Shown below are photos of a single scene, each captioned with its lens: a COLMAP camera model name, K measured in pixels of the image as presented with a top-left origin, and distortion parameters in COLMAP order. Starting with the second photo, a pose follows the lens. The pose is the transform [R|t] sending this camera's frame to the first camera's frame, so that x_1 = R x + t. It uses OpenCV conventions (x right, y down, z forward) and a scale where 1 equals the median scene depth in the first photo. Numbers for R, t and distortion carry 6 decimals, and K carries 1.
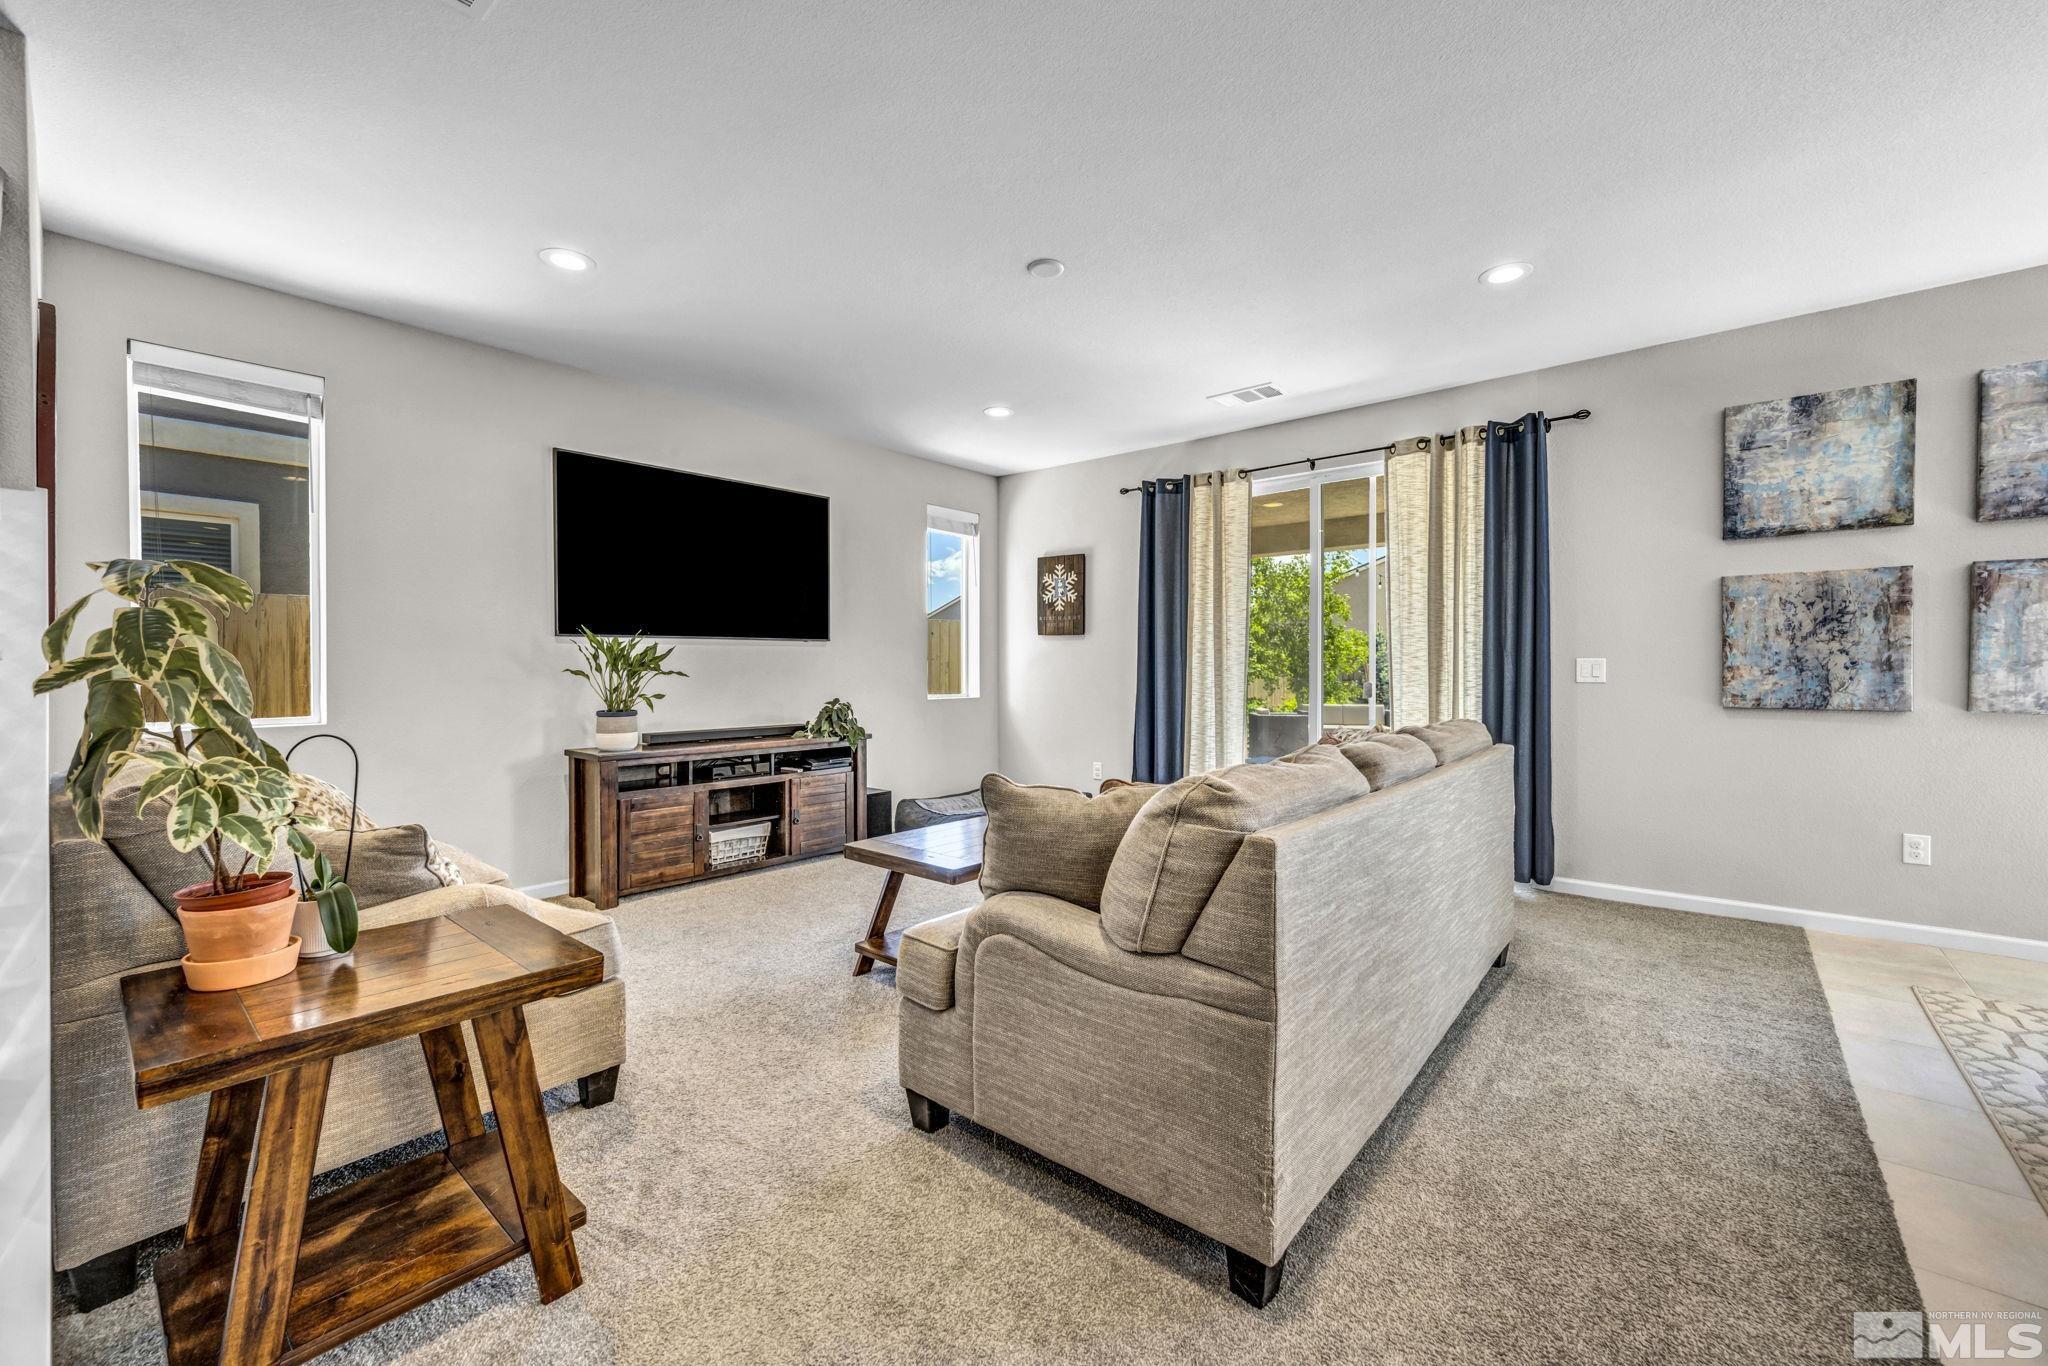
lens RADIAL K [[828.4, 0, 1031.2], [0, 828.4, 676.4], [0, 0, 1]] dist [0.000419, 0.000170]
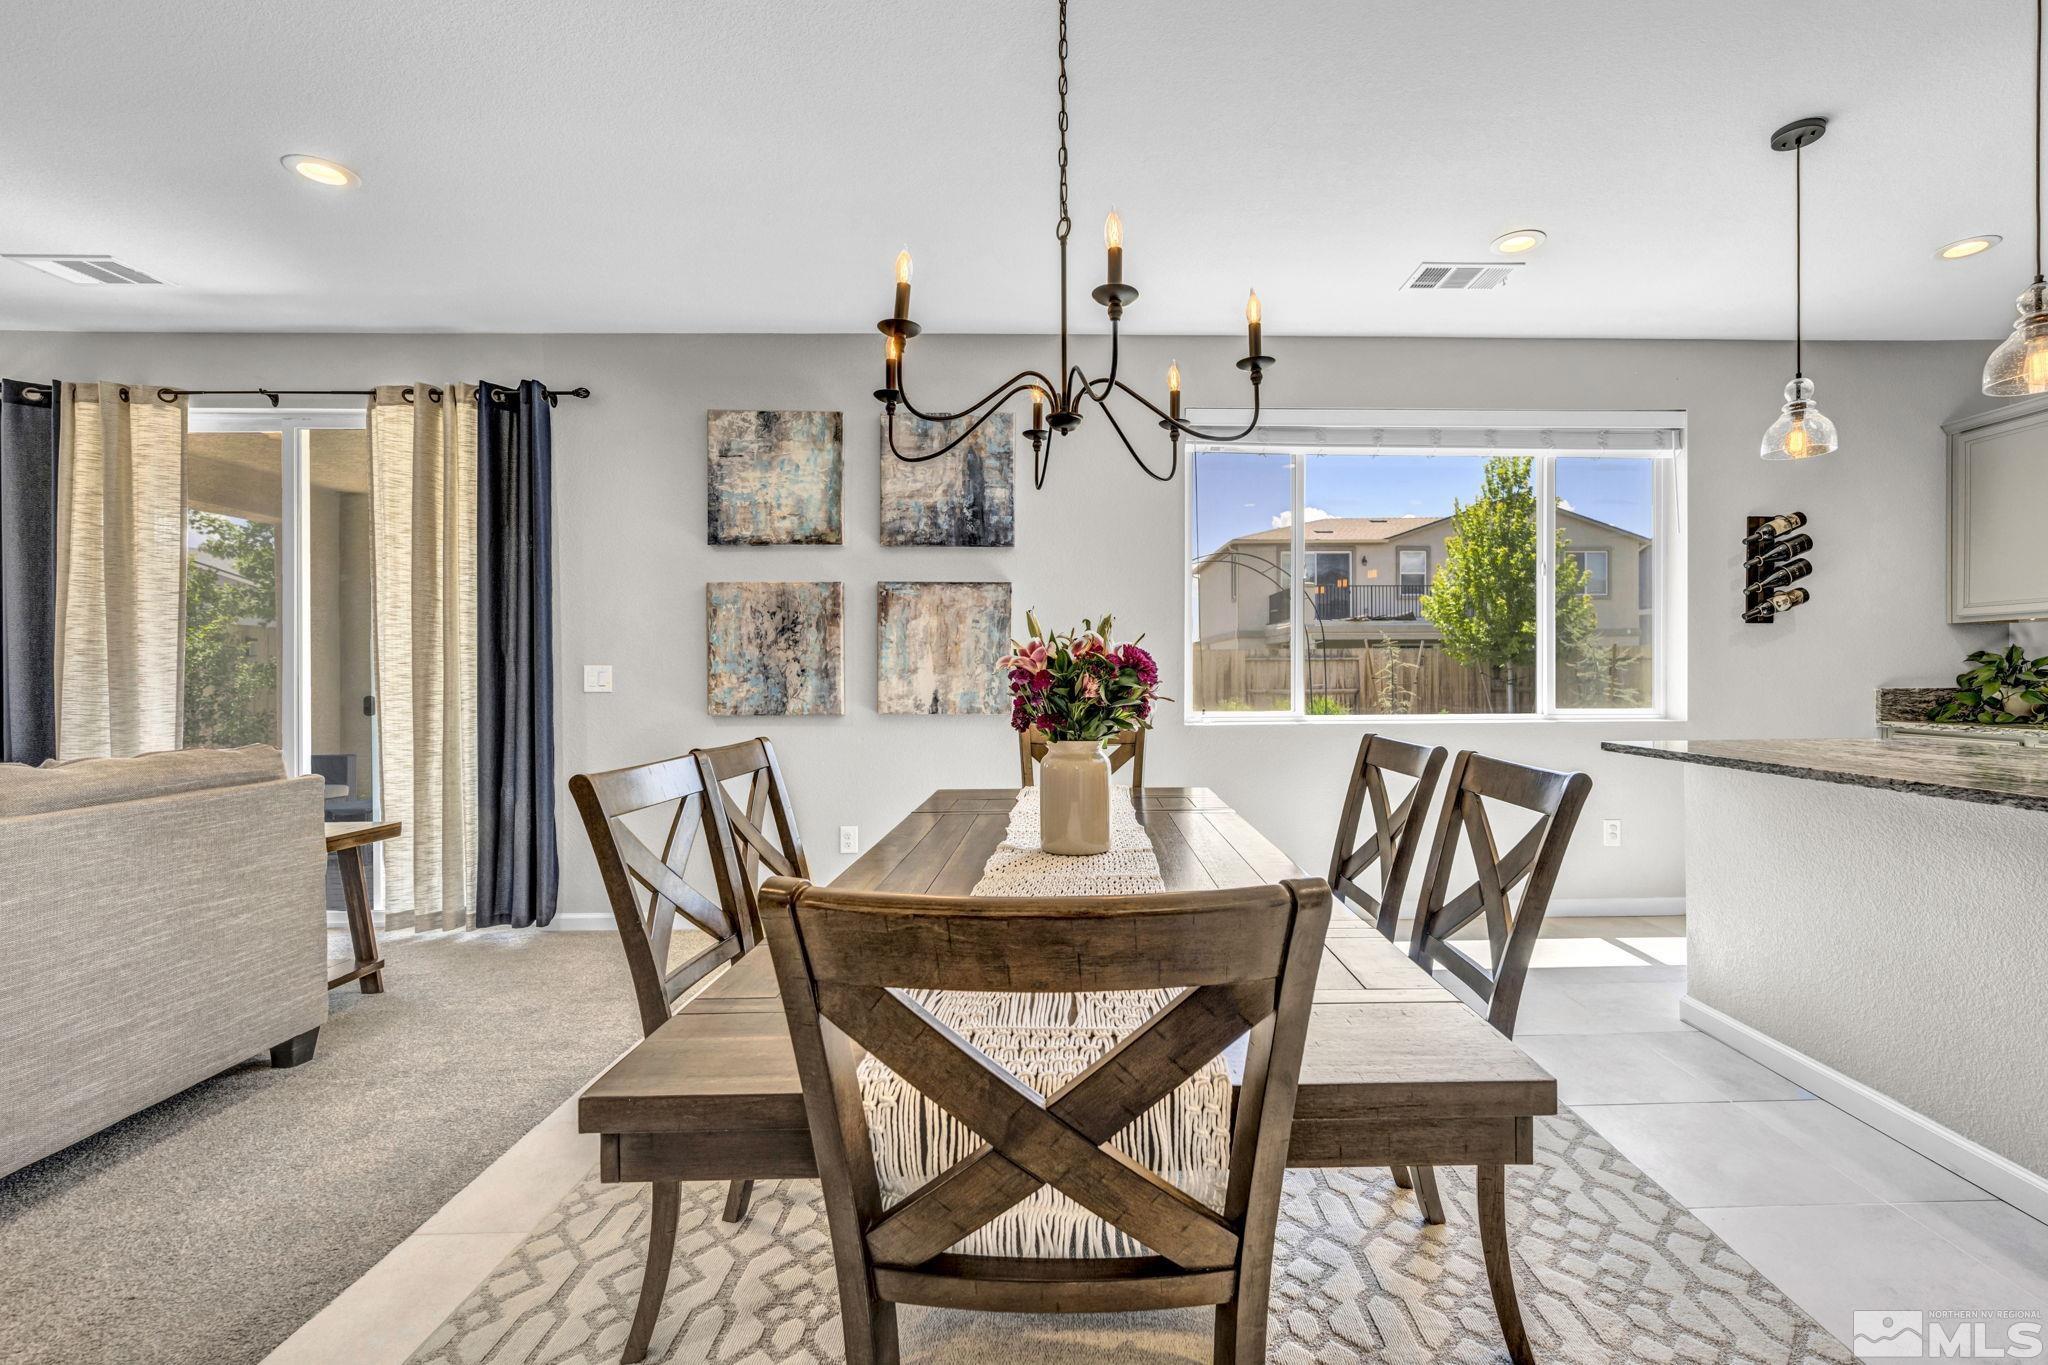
lens RADIAL K [[891.7, 0, 1107.9], [0, 891.7, 680.8], [0, 0, 1]] dist [-0.001720, -0.000356]
pose [[0.740951, -0.006472, 0.671528, 0.448169], [0.010796, 0.999939, -0.002275, 0.003180], [-0.671472, 0.008935, 0.740976, -0.092610]]
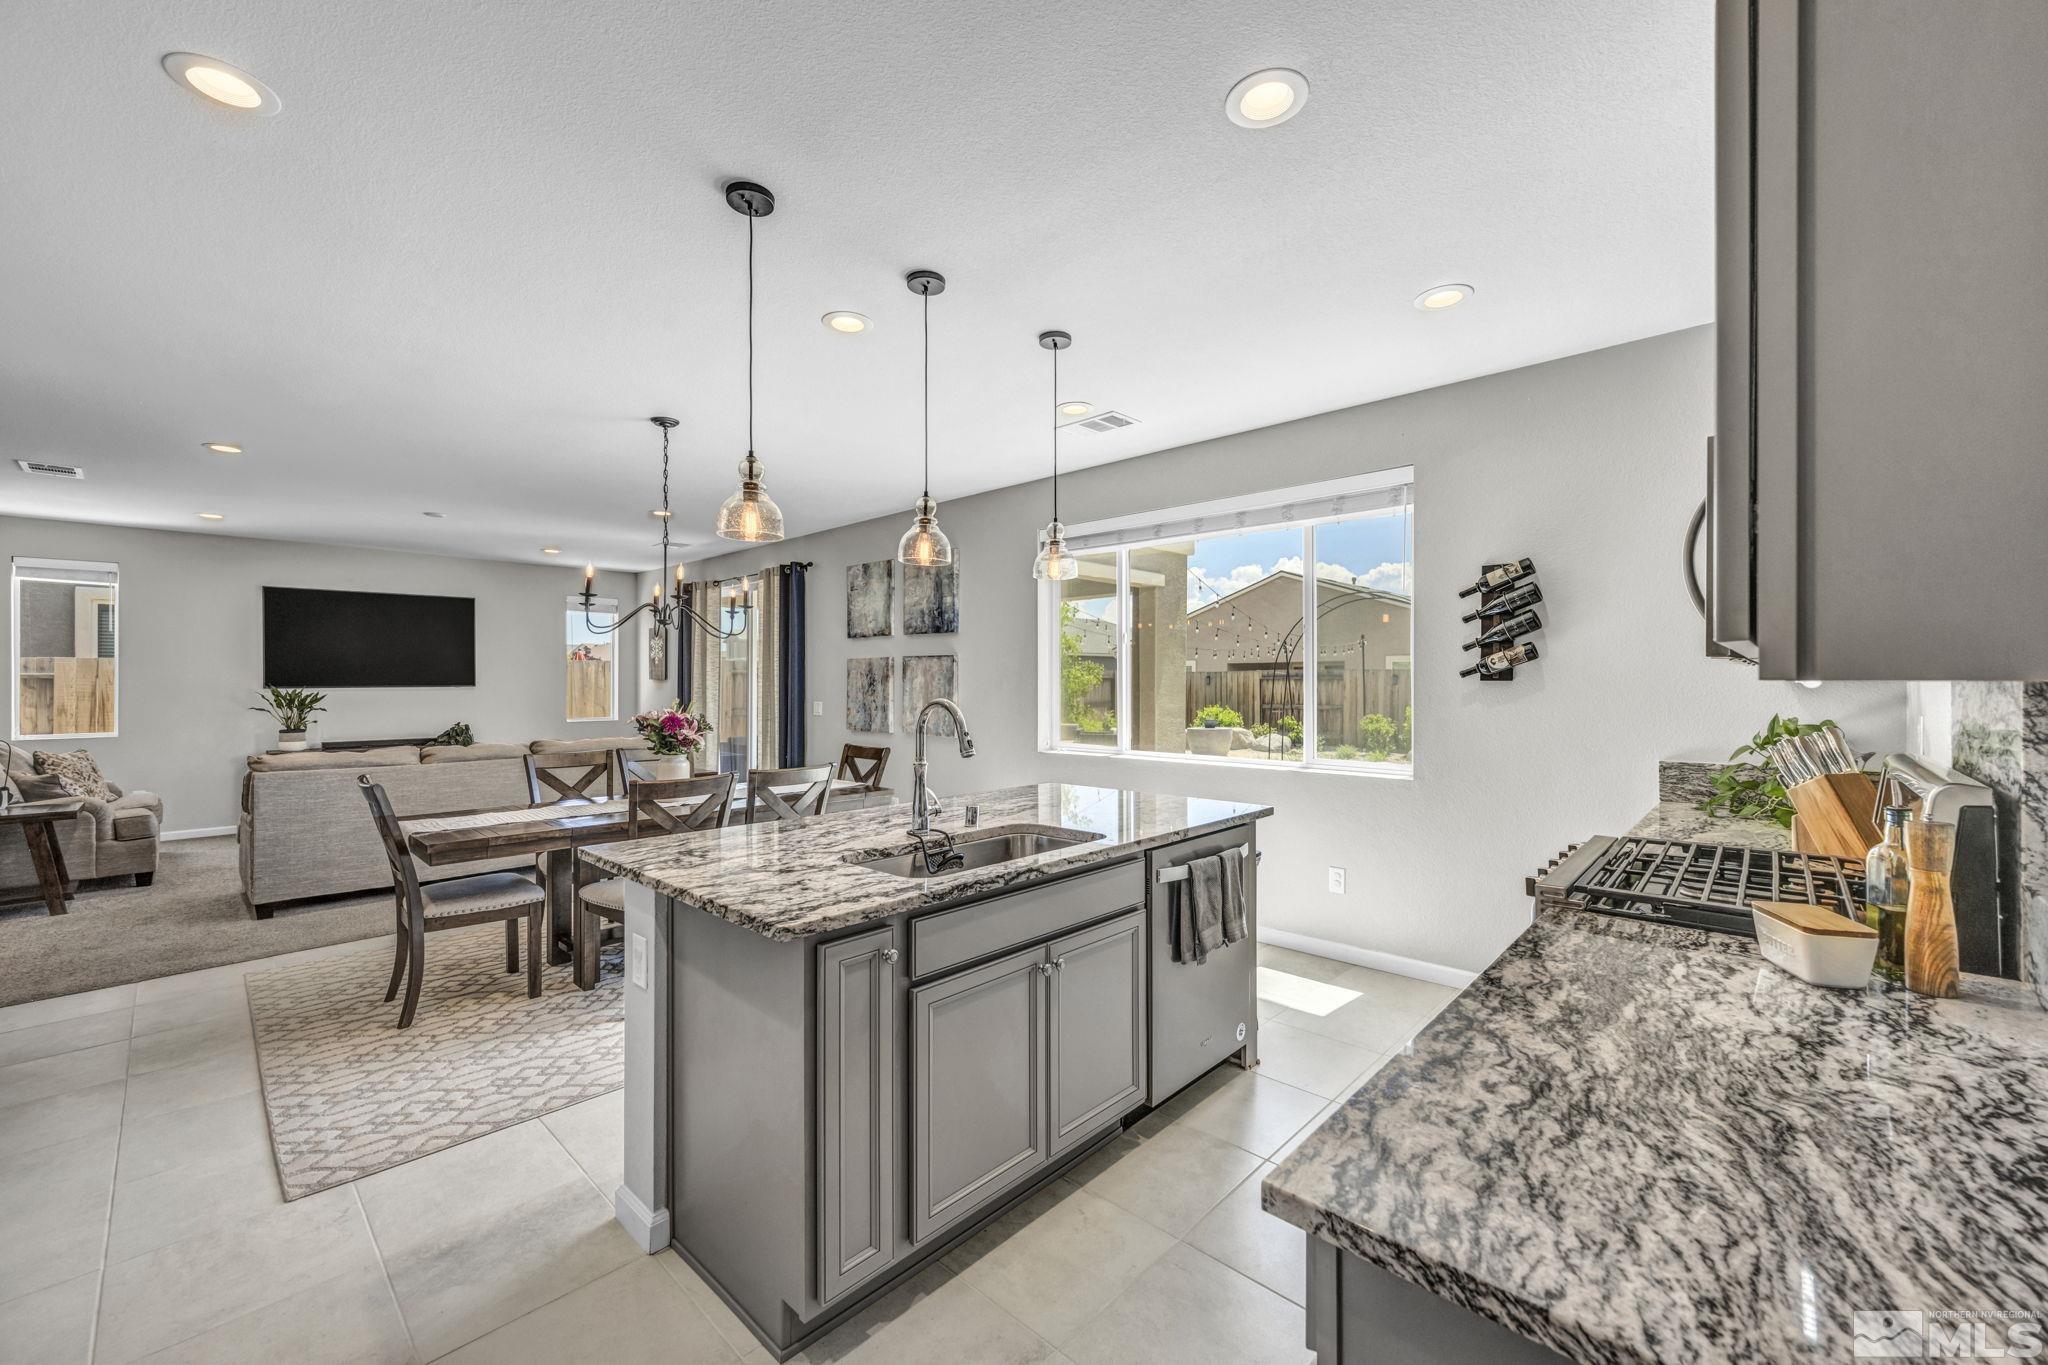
lens RADIAL K [[807.7, 0, 1036.5], [0, 807.7, 690.6], [0, 0, 1]] dist [-0.013392, -0.000072]
pose [[0.999210, 0.000372, -0.039751, 1.242794], [-0.000372, 1.000000, 0.000021, -0.047231], [0.039751, -0.000007, 0.999210, -0.712870]]
